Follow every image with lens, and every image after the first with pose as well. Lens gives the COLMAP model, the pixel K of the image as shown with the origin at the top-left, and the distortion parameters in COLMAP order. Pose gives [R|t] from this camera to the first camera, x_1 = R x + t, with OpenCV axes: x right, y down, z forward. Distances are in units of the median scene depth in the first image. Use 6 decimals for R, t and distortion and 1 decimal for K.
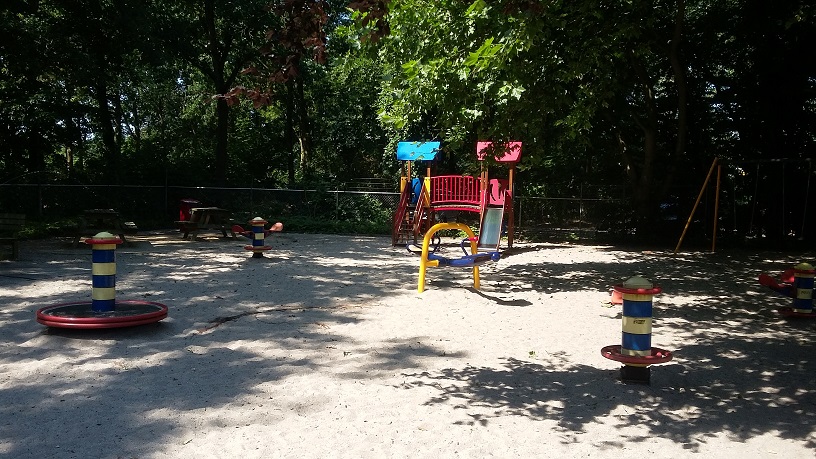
lens RADIAL K [[748.8, 0, 407.7], [0, 748.8, 223.1], [0, 0, 1]] dist [0.014830, 0.000000]
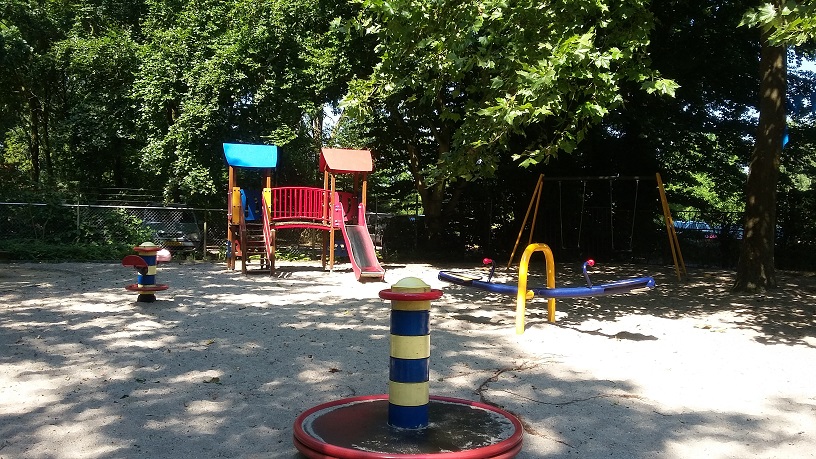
lens RADIAL K [[748.8, 0, 410.2], [0, 748.8, 228.1], [0, 0, 1]] dist [0.014830, 0.000000]
pose [[0.838368, -0.012152, 0.544970, -0.373806], [0.019896, 0.999767, -0.008314, -0.010515], [-0.544742, 0.017813, 0.838415, 0.300215]]
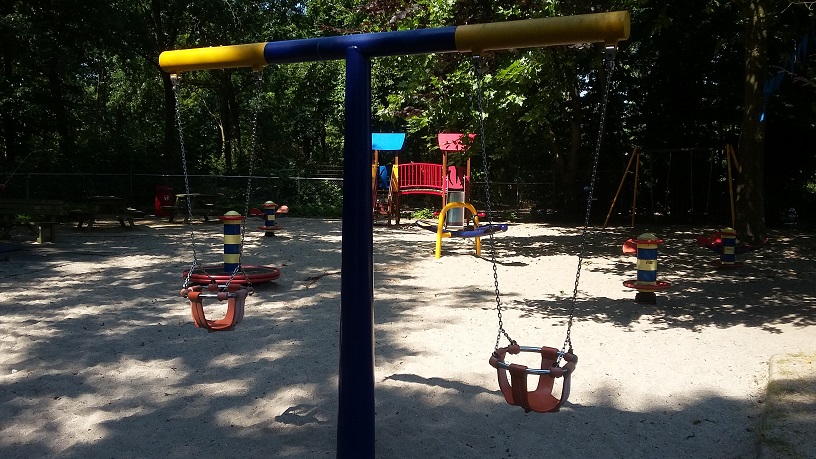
lens RADIAL K [[748.8, 0, 406.1], [0, 748.8, 234.6], [0, 0, 1]] dist [0.014830, 0.000000]
pose [[0.990115, -0.017643, 0.139145, -0.152774], [0.012860, 0.999298, 0.035195, 0.005908], [-0.139668, -0.033058, 0.989646, -0.168677]]
